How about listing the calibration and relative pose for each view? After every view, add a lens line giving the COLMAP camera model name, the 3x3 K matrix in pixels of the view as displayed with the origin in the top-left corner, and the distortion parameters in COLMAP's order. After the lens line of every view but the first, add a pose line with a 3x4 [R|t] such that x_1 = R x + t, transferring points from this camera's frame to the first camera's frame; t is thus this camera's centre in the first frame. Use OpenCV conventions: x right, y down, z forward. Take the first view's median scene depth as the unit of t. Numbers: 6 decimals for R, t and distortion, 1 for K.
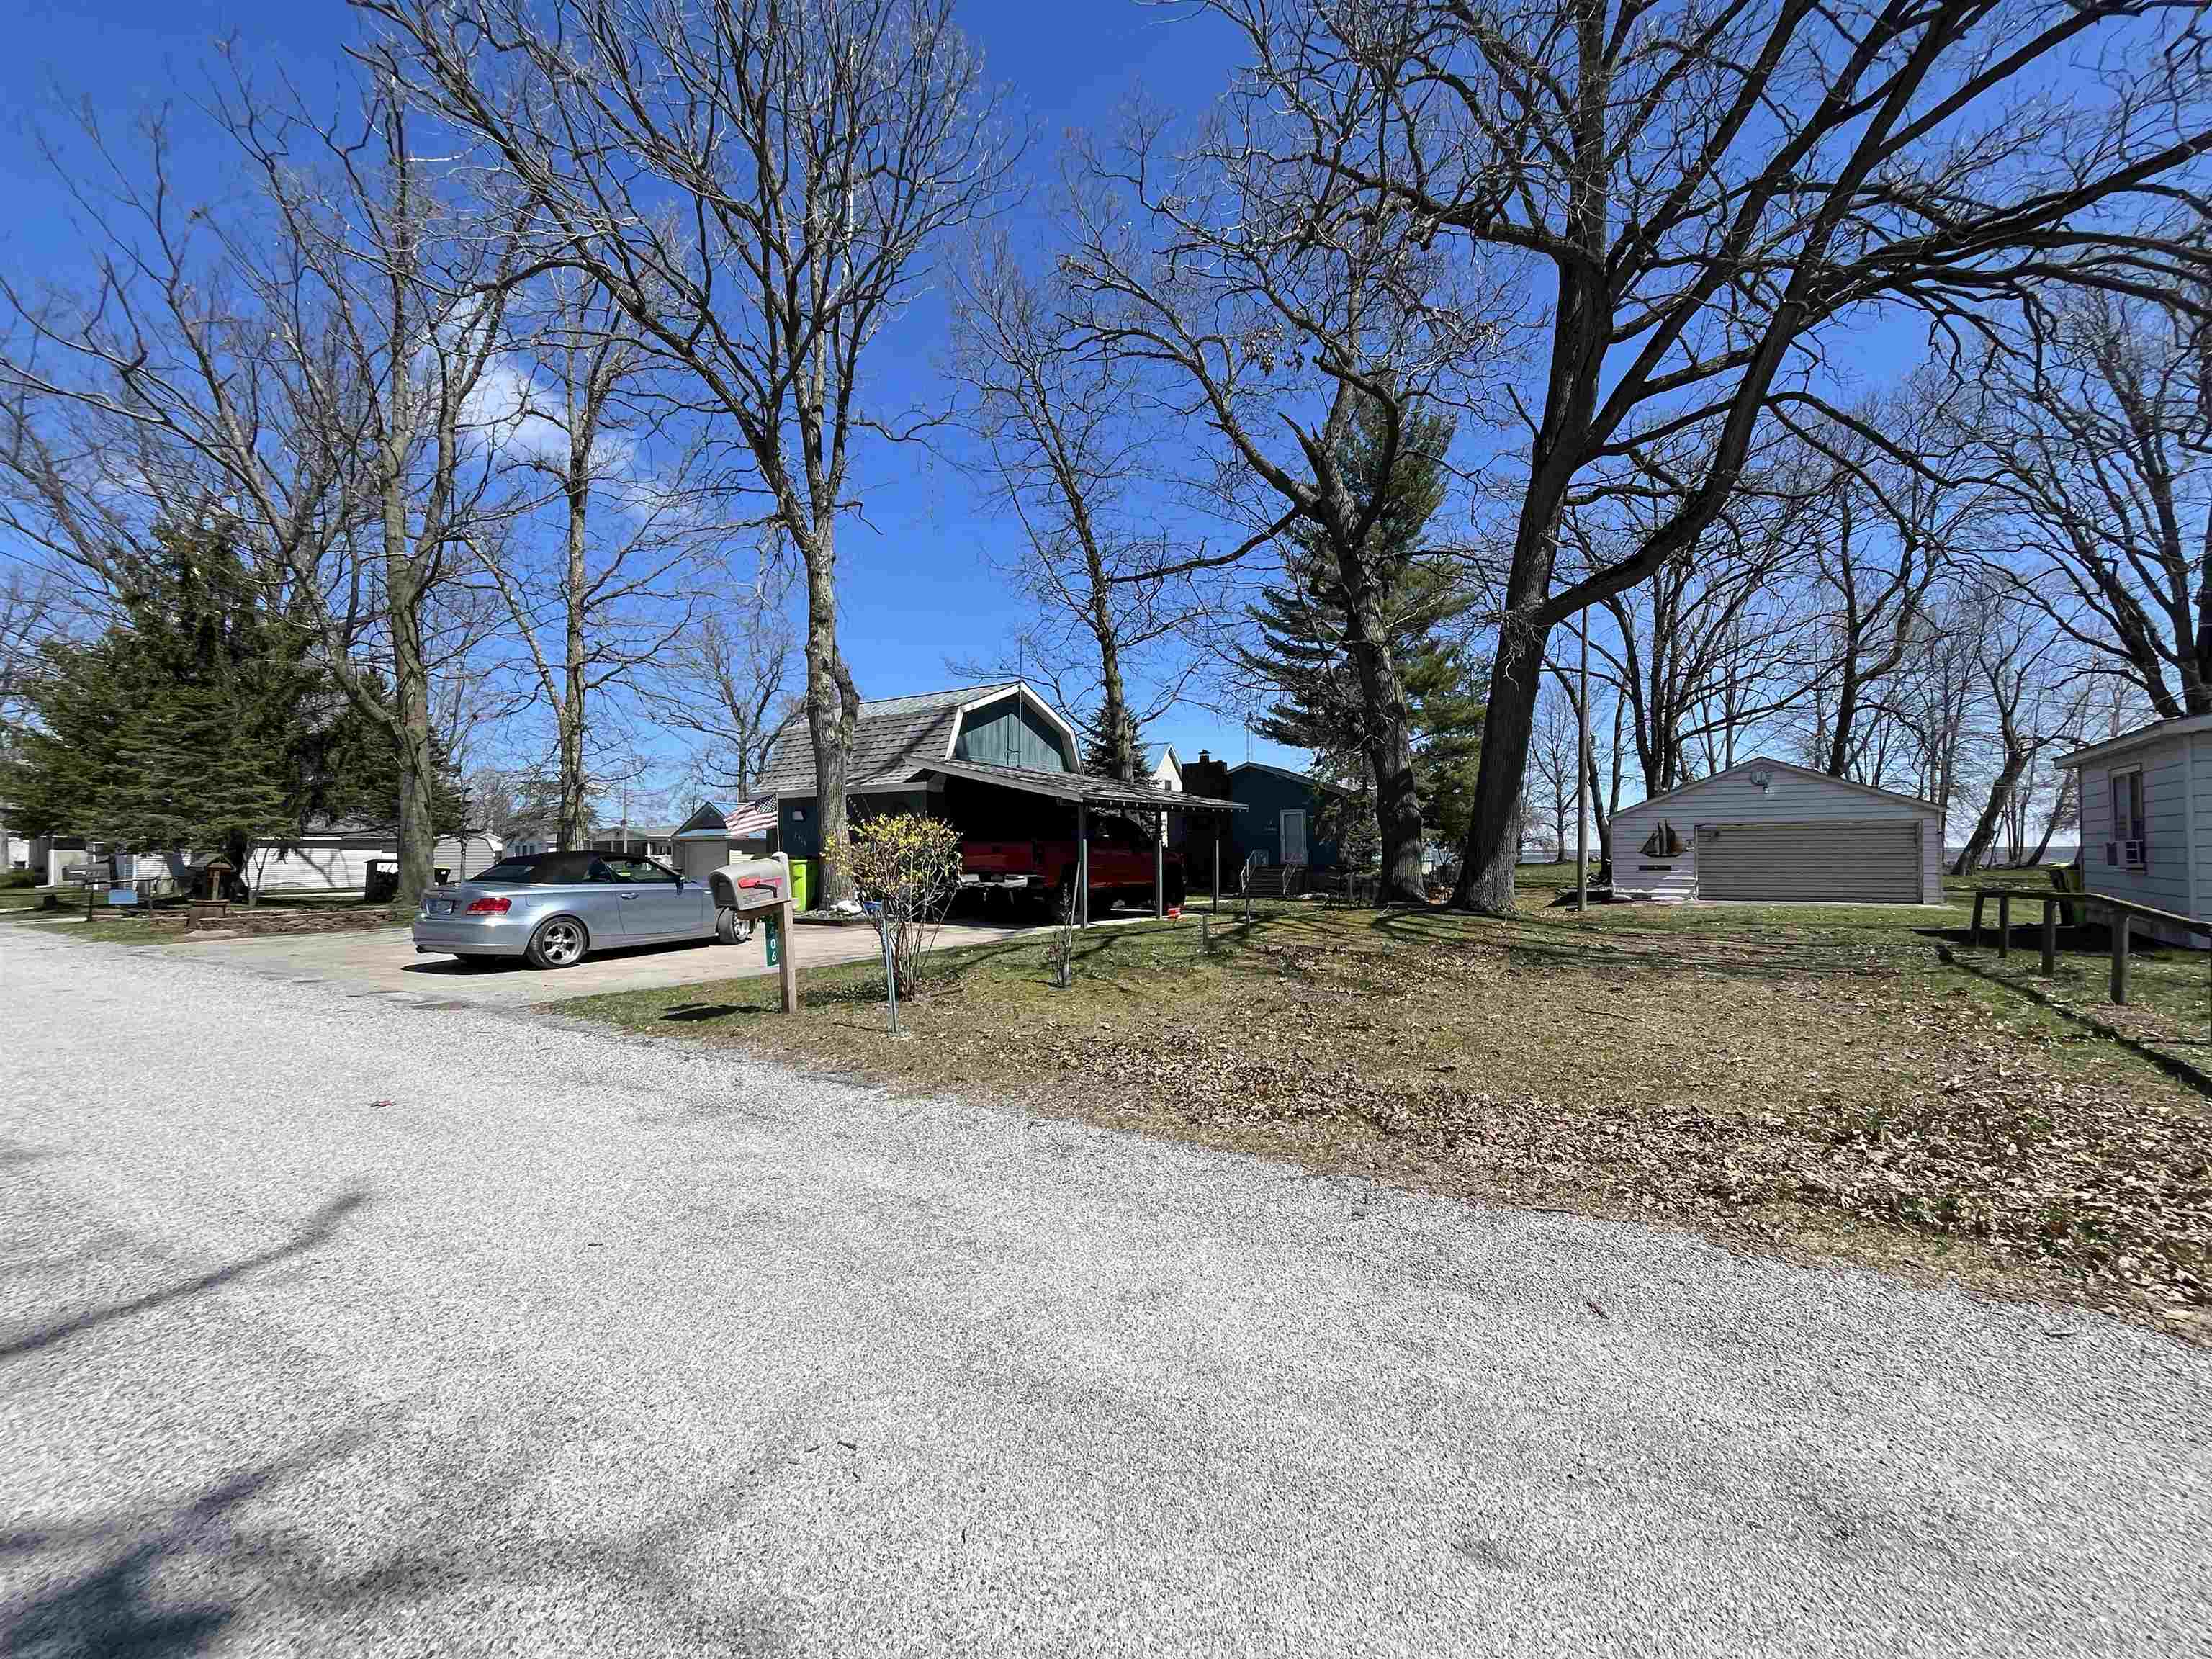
lens RADIAL K [[889.8, 0, 1096.0], [0, 889.8, 829.0], [0, 0, 1]] dist [-0.003566, -0.000115]
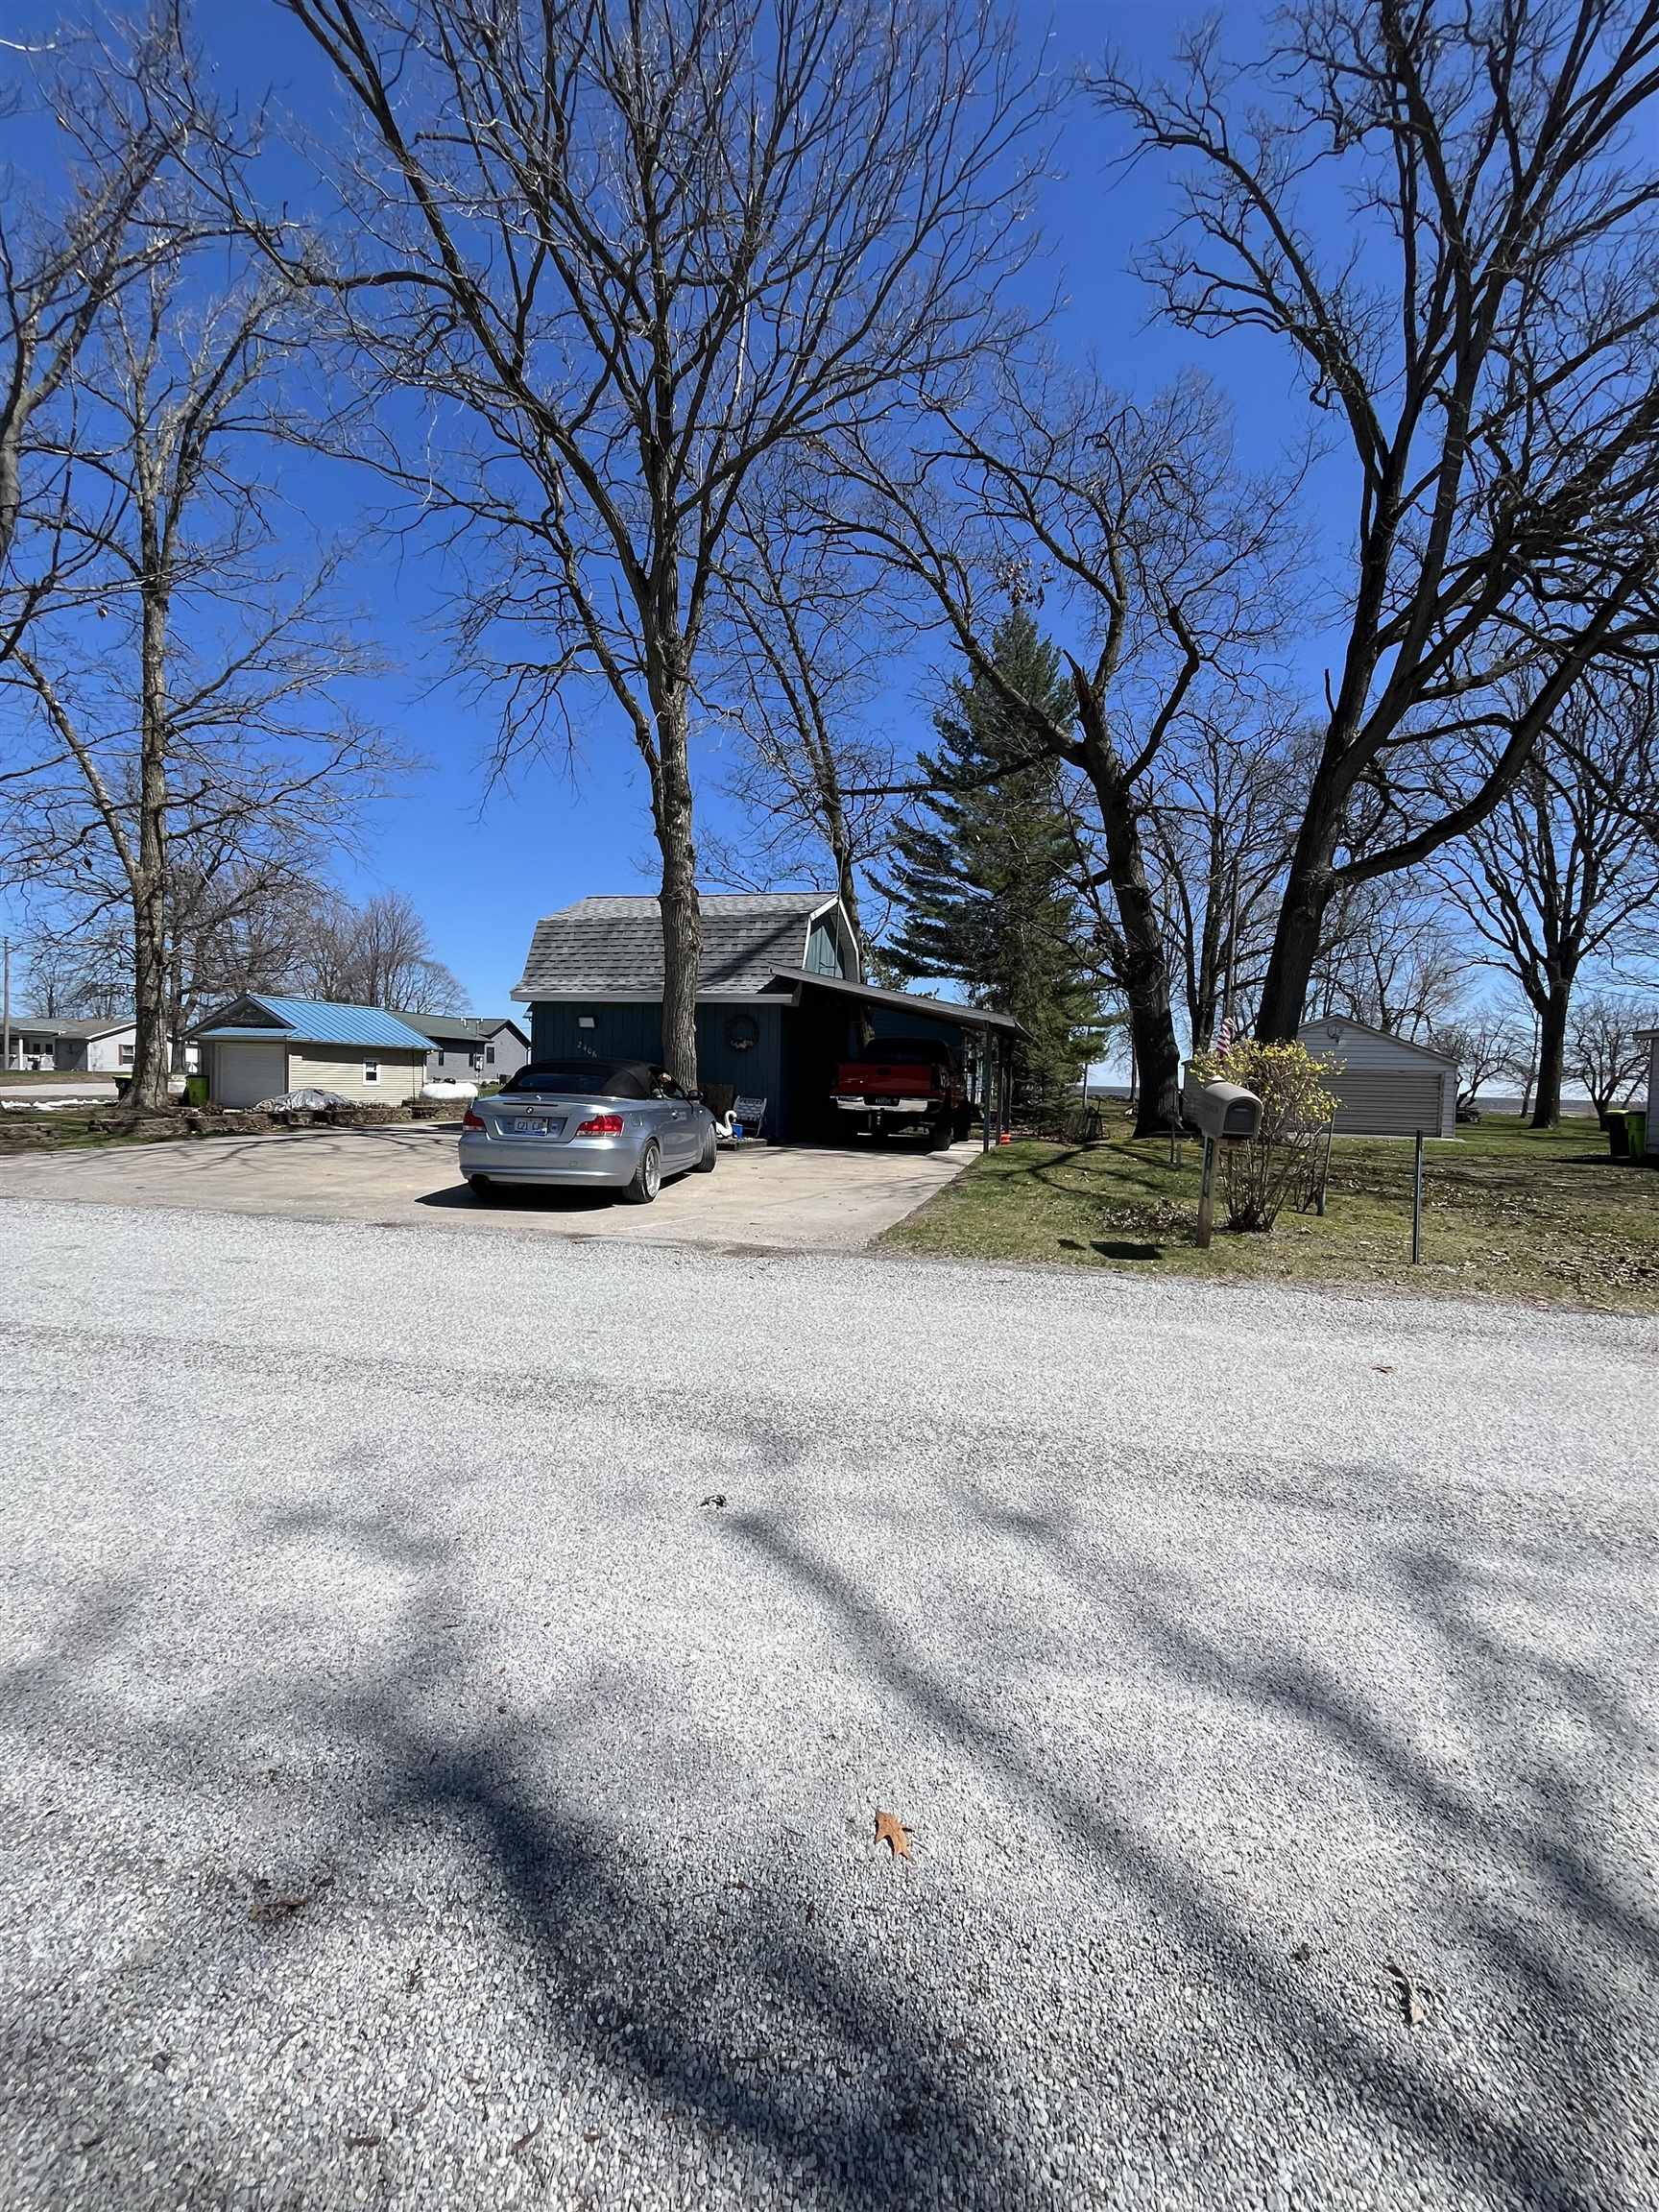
lens RADIAL K [[889.8, 0, 833.0], [0, 889.8, 1105.9], [0, 0, 1]] dist [-0.003566, -0.000115]
pose [[0.944505, 0.023204, 0.327676, -0.329603], [-0.043526, 0.997547, 0.054819, 0.007137], [-0.325600, -0.066039, 0.943198, 0.082678]]
